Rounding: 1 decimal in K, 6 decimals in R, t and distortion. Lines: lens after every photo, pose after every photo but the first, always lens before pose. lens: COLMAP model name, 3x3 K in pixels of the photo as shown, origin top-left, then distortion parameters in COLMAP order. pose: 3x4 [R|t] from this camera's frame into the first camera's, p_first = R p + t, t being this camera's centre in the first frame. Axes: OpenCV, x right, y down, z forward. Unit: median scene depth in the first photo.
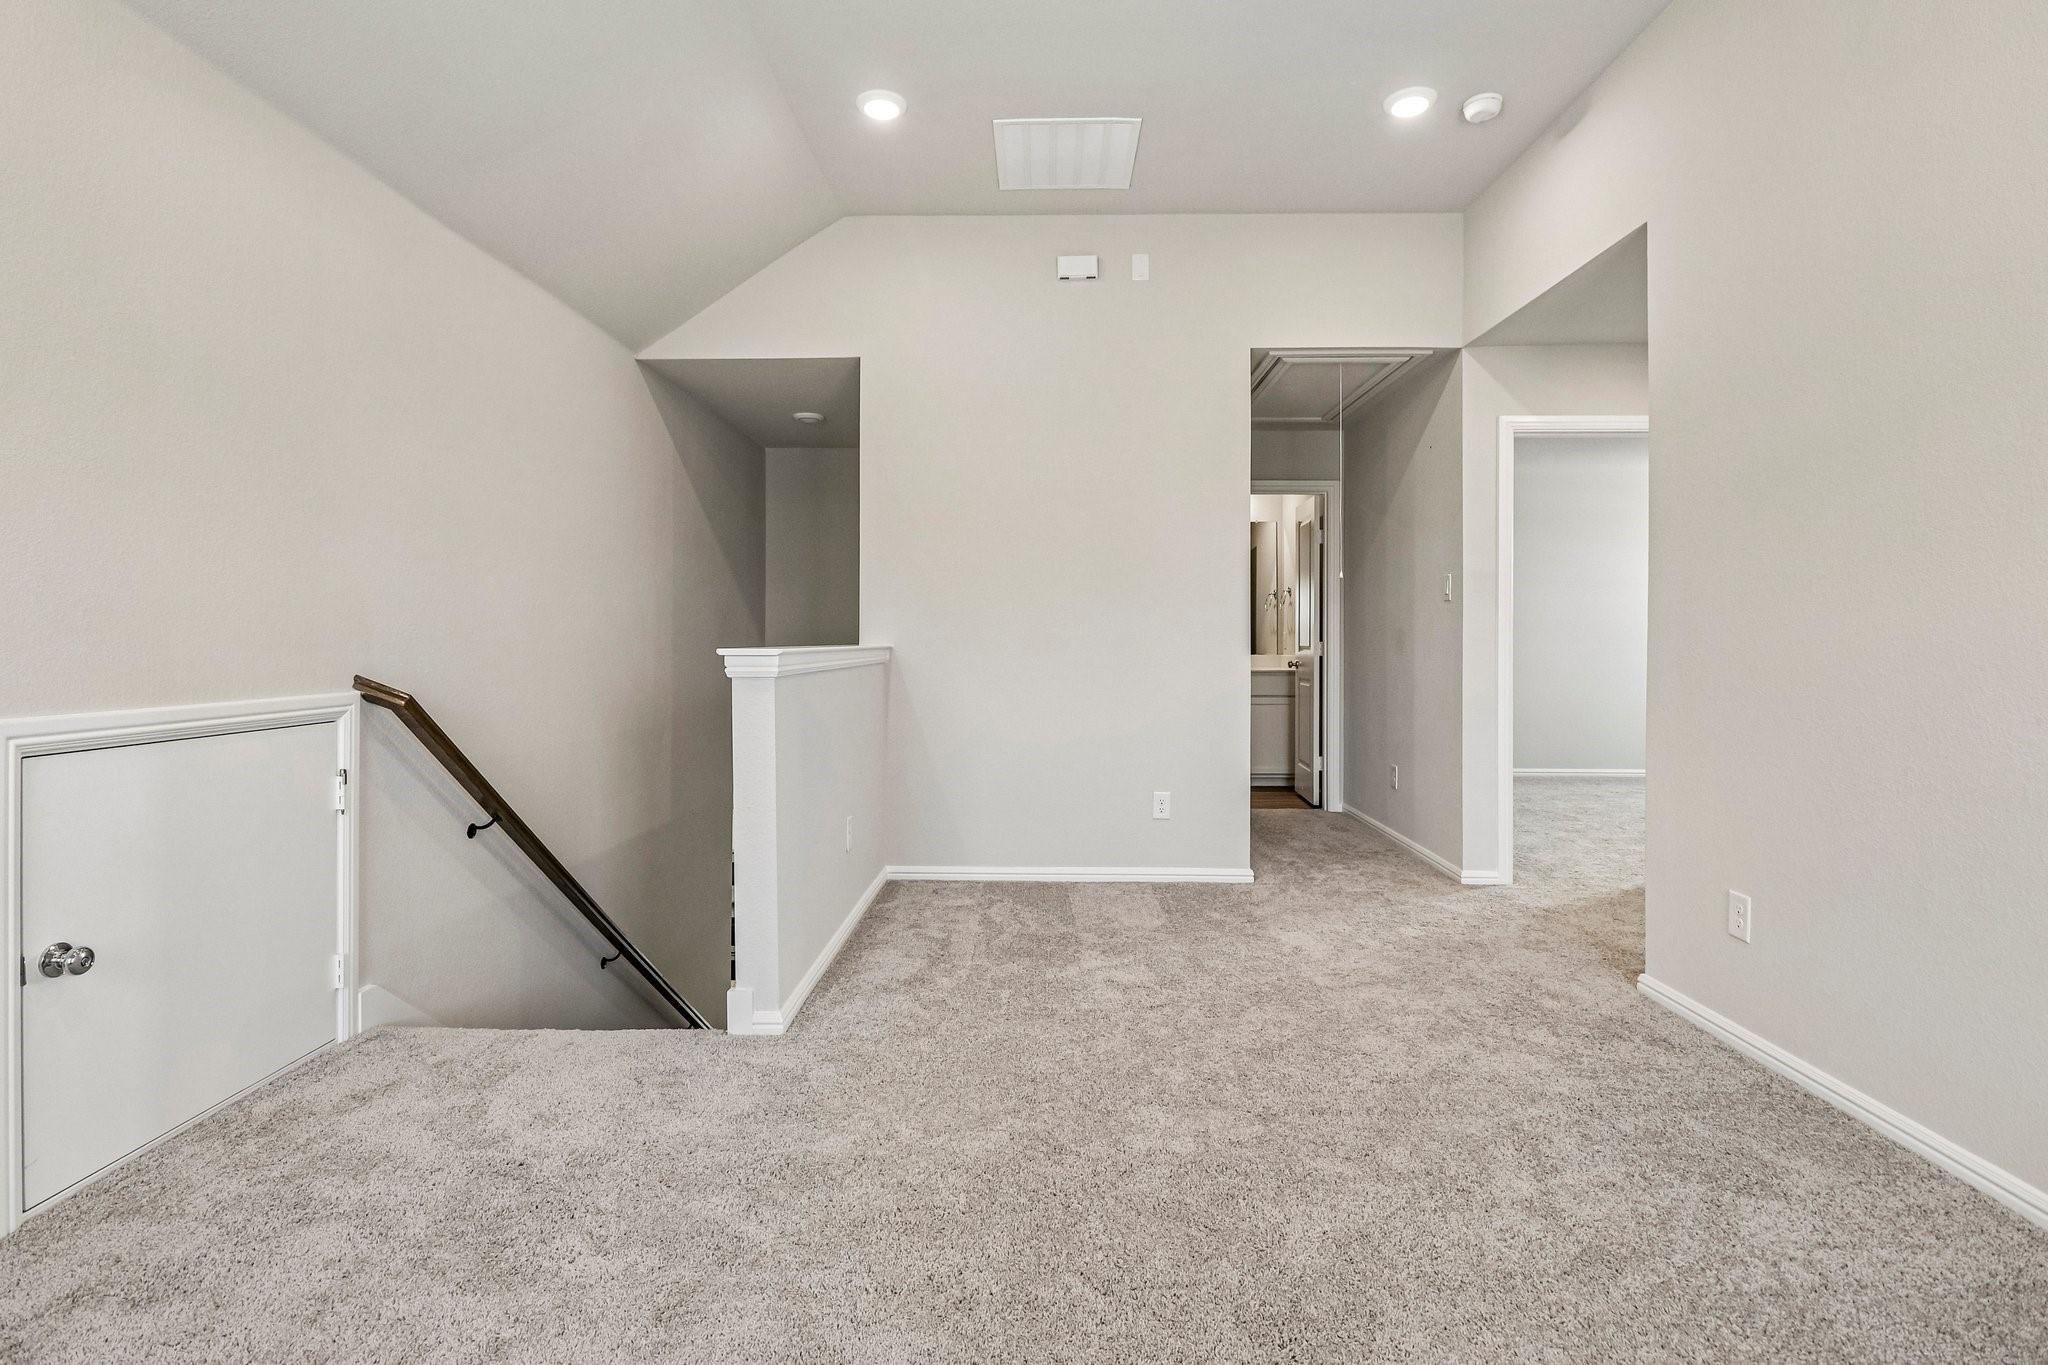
lens RADIAL K [[991.4, 0, 1034.4], [0, 991.4, 648.4], [0, 0, 1]] dist [-0.000093, -0.000302]
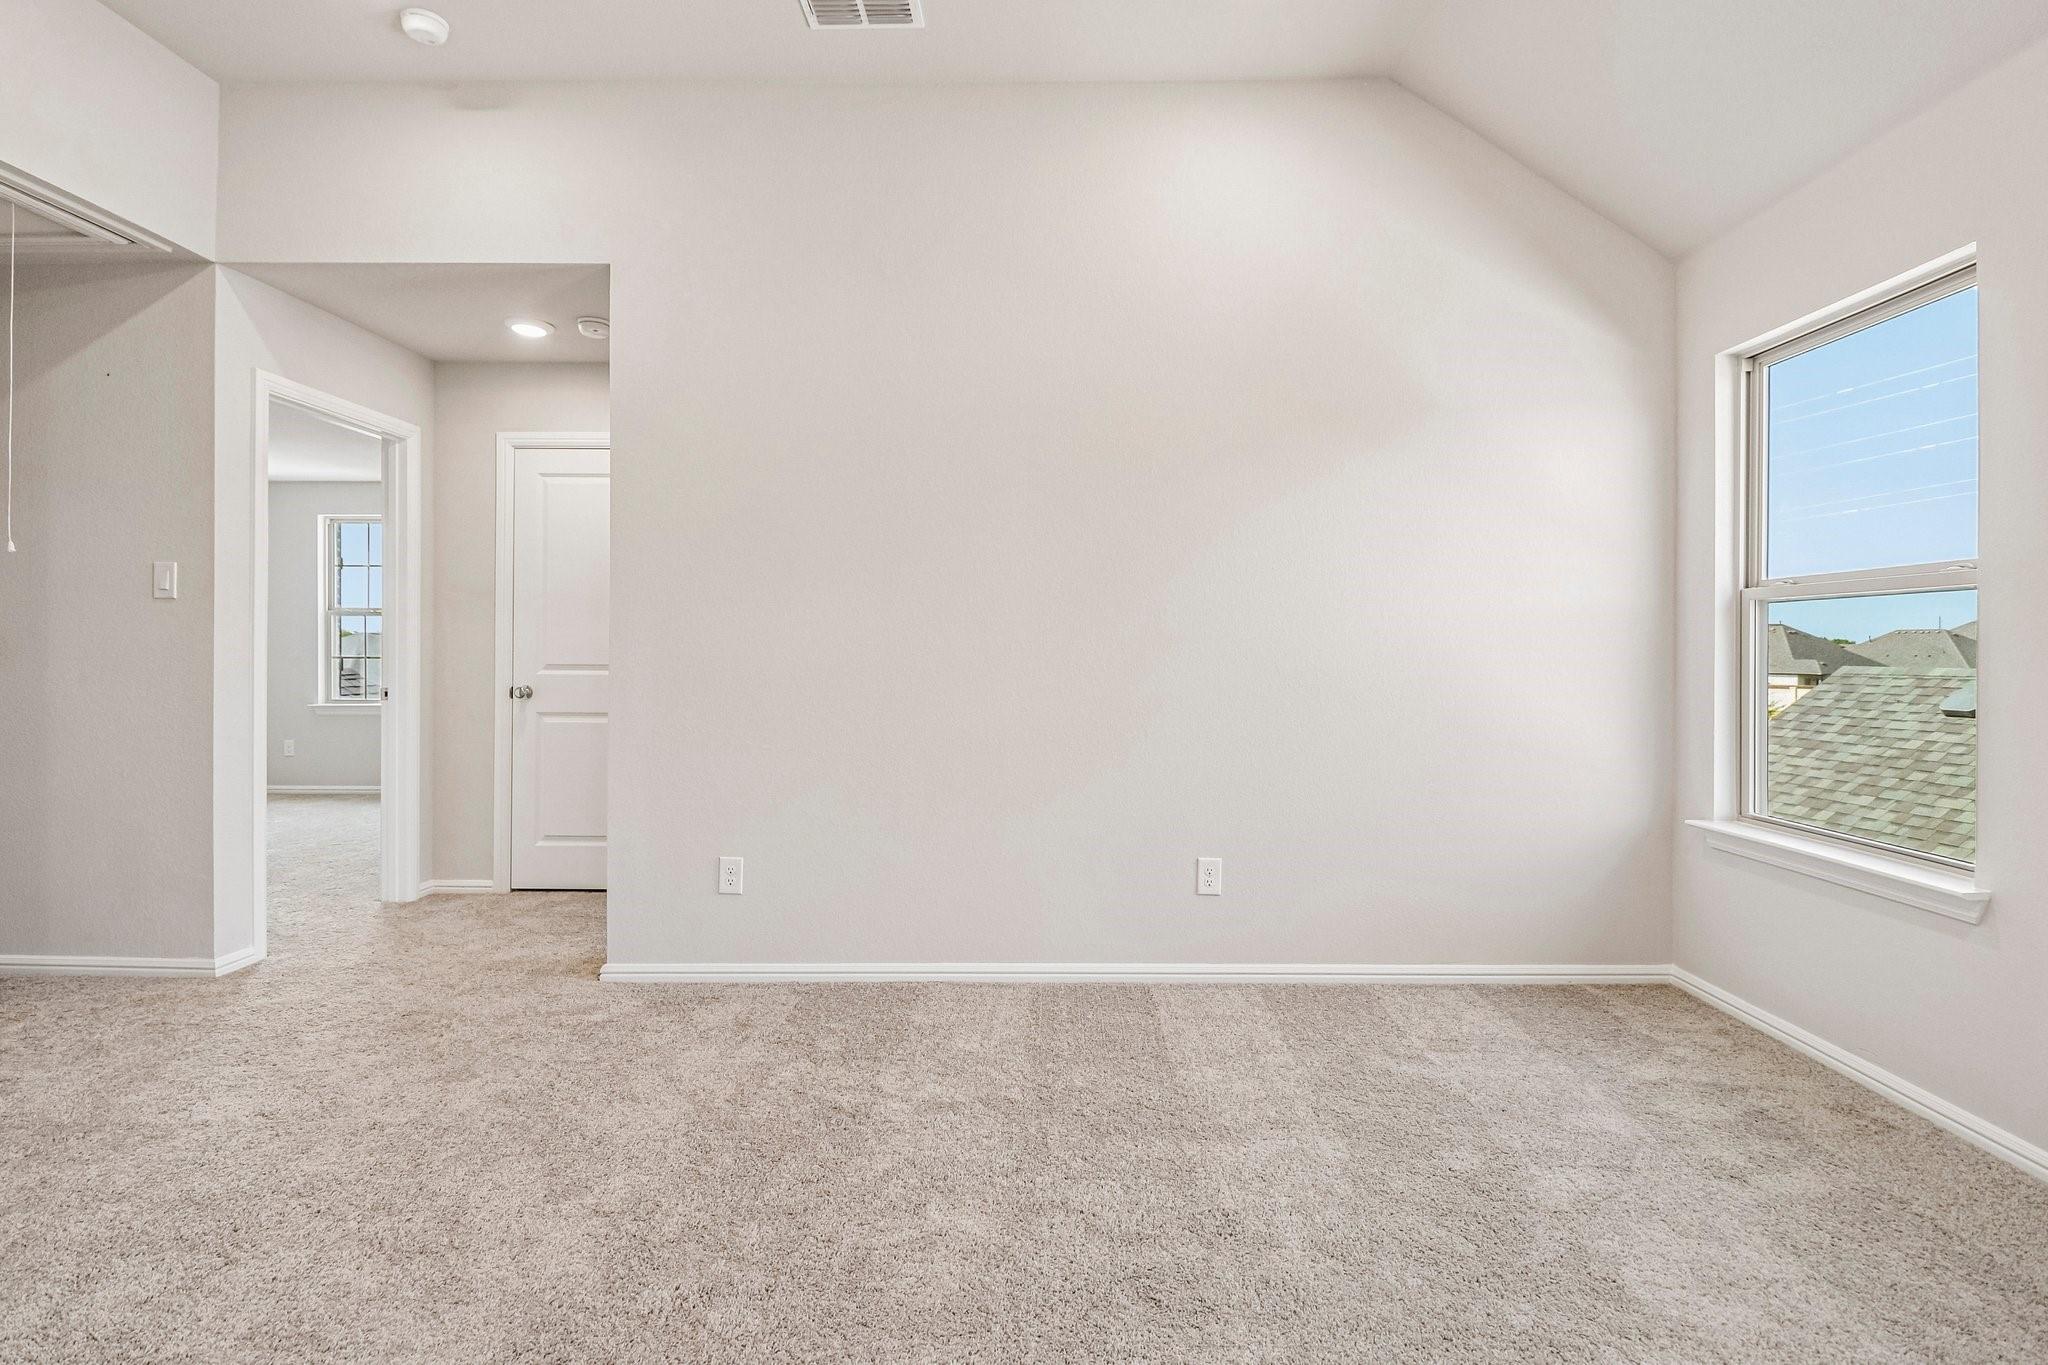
lens RADIAL K [[991.4, 0, 1034.4], [0, 991.4, 648.4], [0, 0, 1]] dist [-0.000093, -0.000302]
pose [[-0.021560, 0.009900, 0.999719, -0.419094], [0.006037, 0.999934, -0.009772, 0.001116], [-0.999749, 0.005825, -0.021619, 0.503354]]
